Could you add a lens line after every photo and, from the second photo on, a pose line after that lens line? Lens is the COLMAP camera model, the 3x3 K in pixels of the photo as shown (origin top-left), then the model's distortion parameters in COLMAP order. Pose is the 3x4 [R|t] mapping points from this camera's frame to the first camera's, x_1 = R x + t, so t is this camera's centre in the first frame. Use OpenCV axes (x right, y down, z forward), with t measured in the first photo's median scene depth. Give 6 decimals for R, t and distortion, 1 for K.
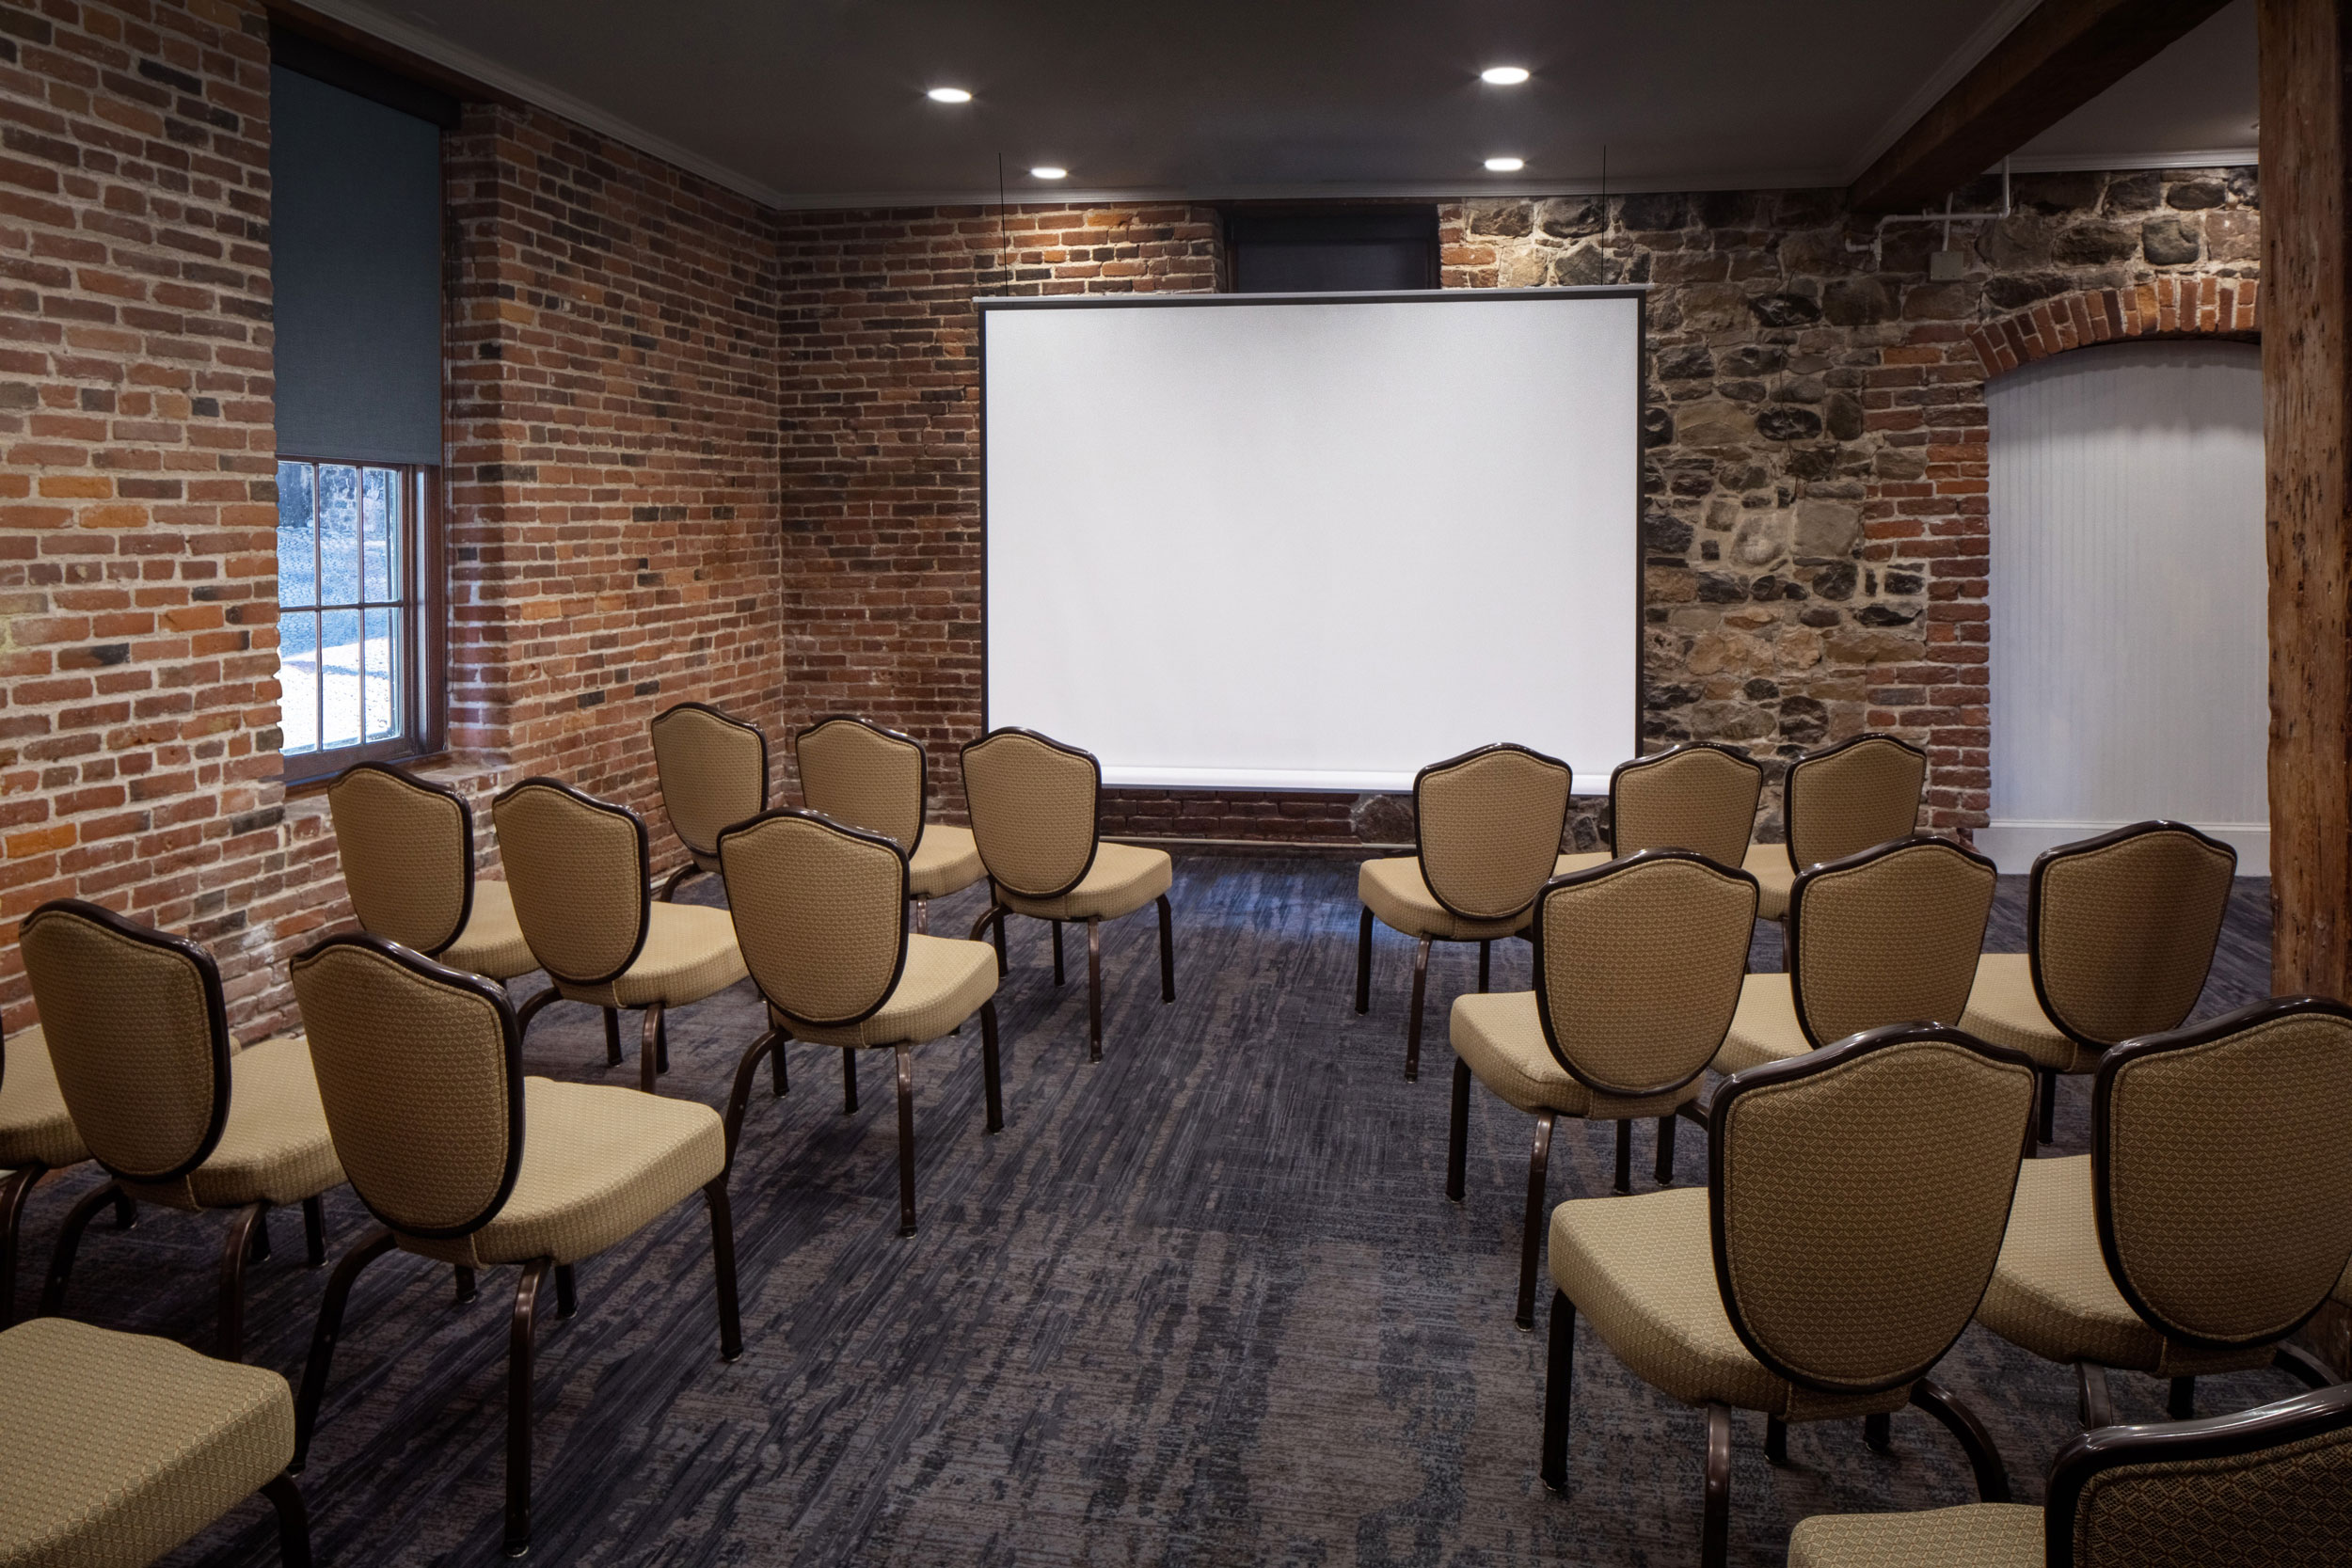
lens RADIAL K [[1653.9, 0, 1163.7], [0, 1653.9, 791.1], [0, 0, 1]] dist [-0.001534, 0.001169]
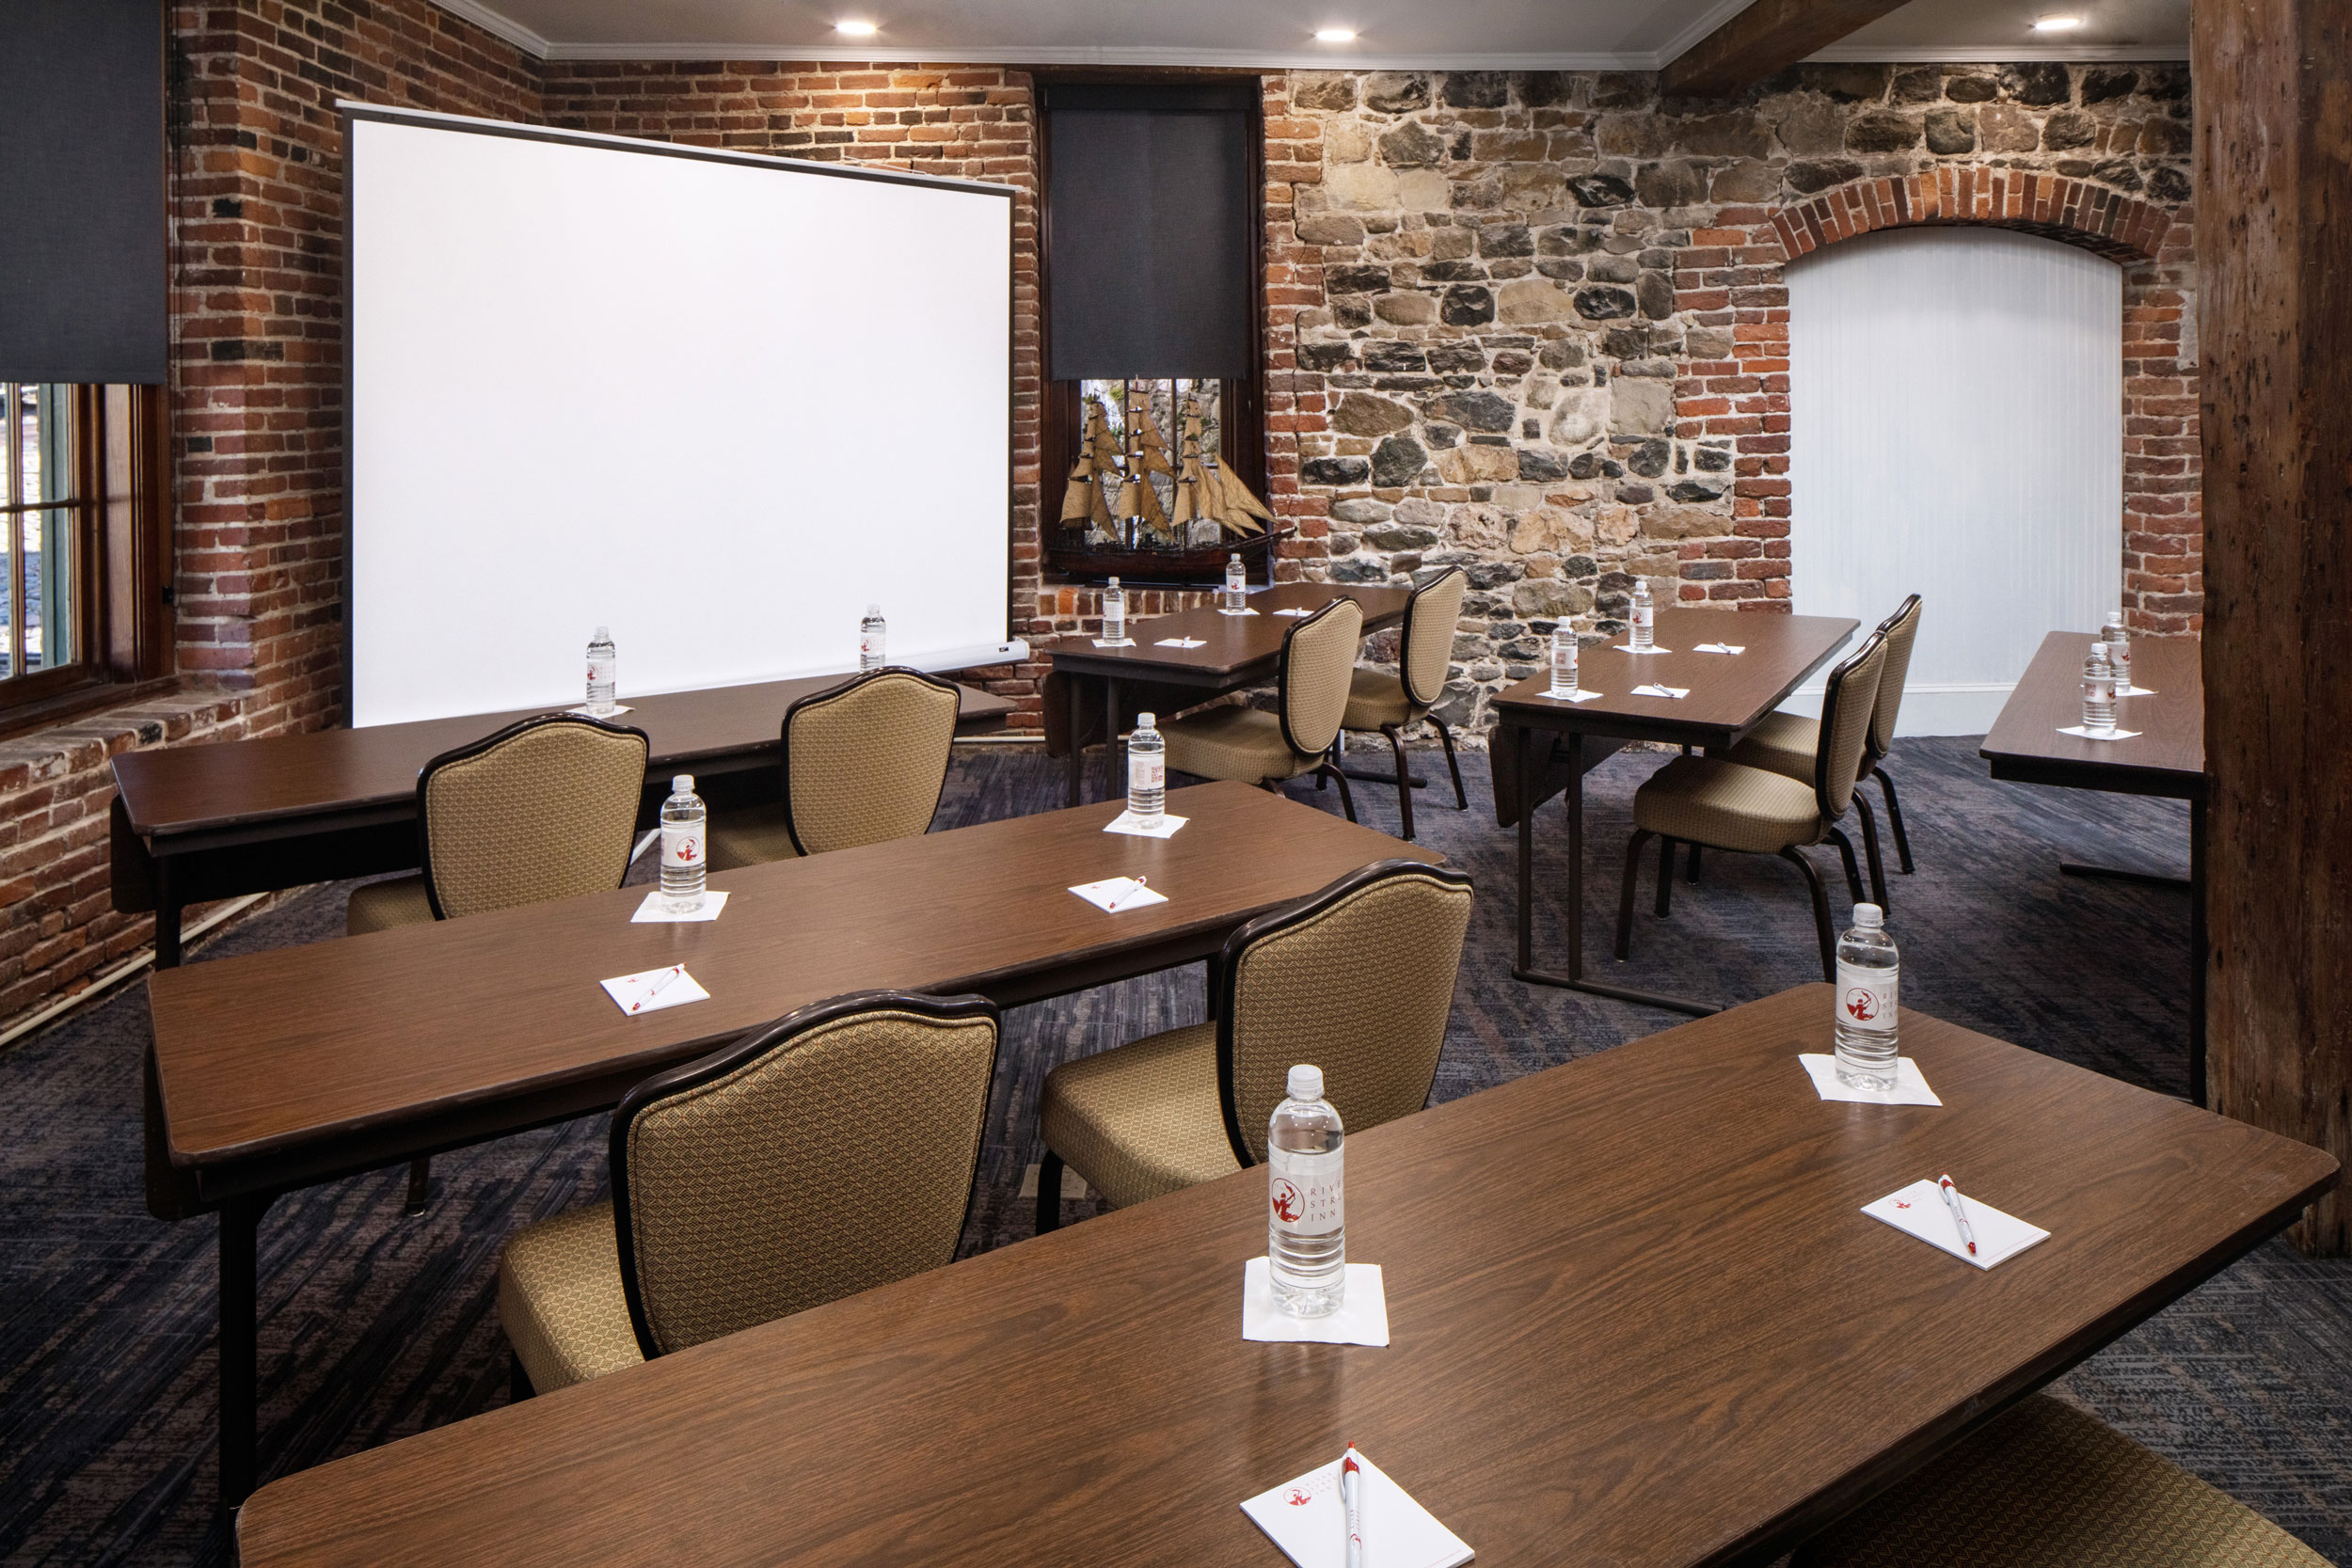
lens RADIAL K [[1653.9, 0, 1165.2], [0, 1653.9, 626.3], [0, 0, 1]] dist [-0.001534, 0.001169]
pose [[0.984161, -0.027242, 0.175173, -0.076902], [0.031338, 0.999295, -0.020661, -0.015190], [-0.174486, 0.025823, 0.984321, 0.070698]]
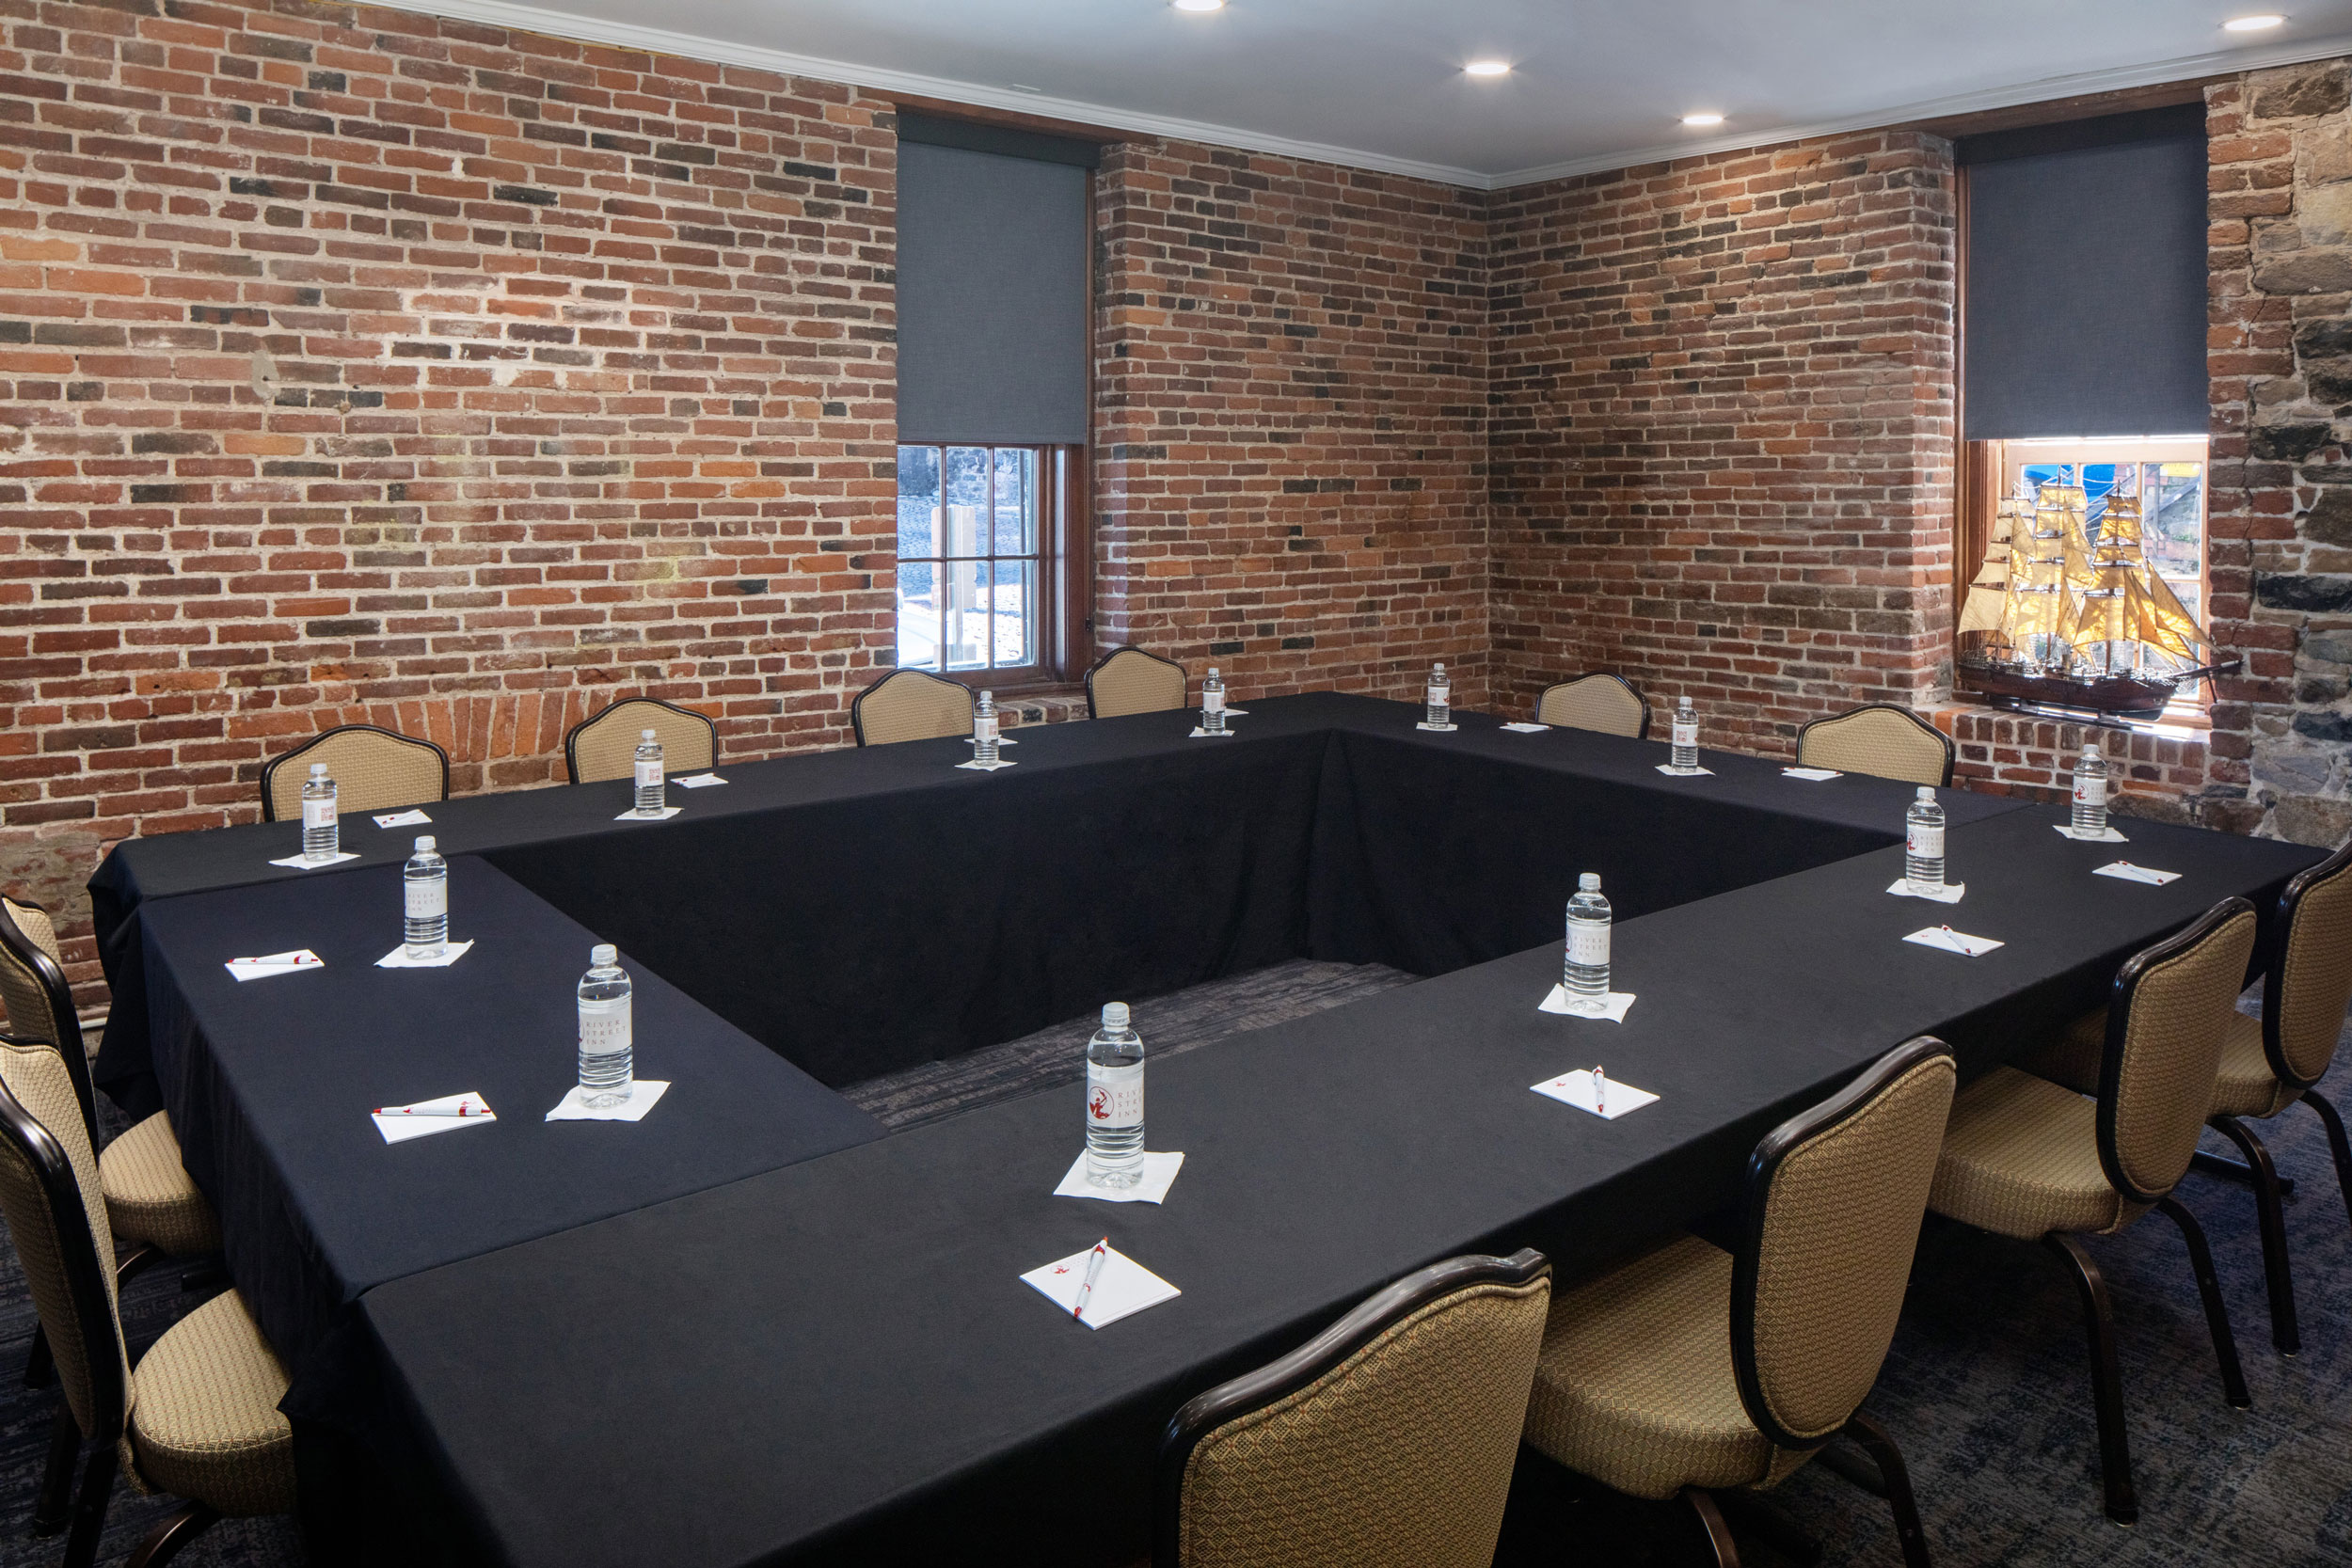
lens RADIAL K [[1653.9, 0, 1158.8], [0, 1653.9, 777.1], [0, 0, 1]] dist [-0.001534, 0.001169]
pose [[0.733723, 0.121606, -0.668478, 0.405603], [-0.112498, 0.992017, 0.056984, -0.027772], [0.670070, 0.033392, 0.741546, 0.127010]]
